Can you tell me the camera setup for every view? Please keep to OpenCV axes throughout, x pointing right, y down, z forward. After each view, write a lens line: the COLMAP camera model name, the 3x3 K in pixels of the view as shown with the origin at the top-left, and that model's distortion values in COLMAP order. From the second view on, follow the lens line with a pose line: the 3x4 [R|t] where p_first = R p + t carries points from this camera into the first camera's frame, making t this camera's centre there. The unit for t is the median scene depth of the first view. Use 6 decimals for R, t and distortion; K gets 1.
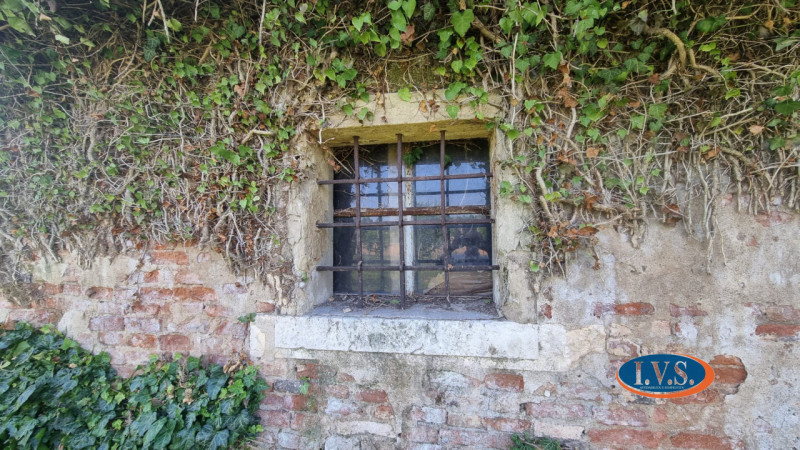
lens RADIAL K [[326.4, 0, 400.9], [0, 326.4, 227.5], [0, 0, 1]] dist [-0.002765, 0.000612]
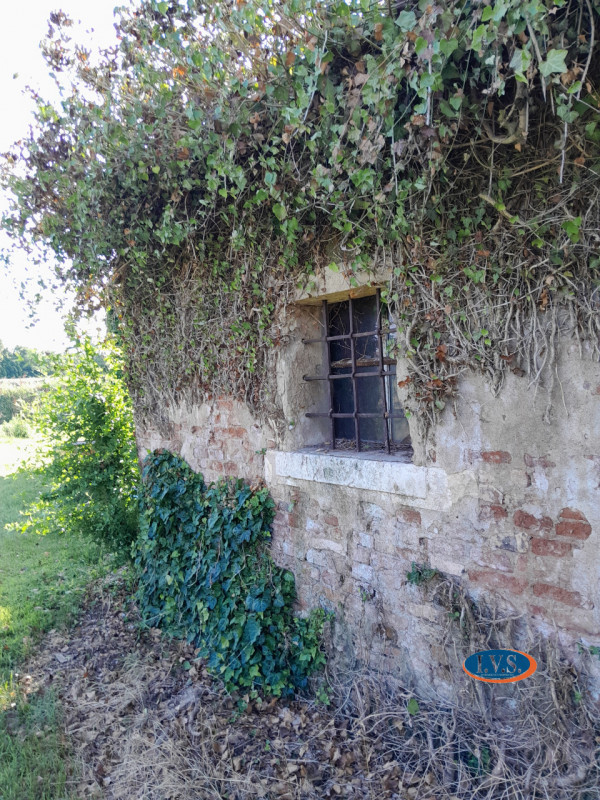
lens RADIAL K [[624.1, 0, 304.0], [0, 624.1, 398.0], [0, 0, 1]] dist [0.057901, -0.152077]
pose [[0.734857, -0.003546, -0.678212, 1.422396], [0.053612, 0.997161, 0.052875, -0.062451], [0.676100, -0.075216, 0.732961, -0.738052]]
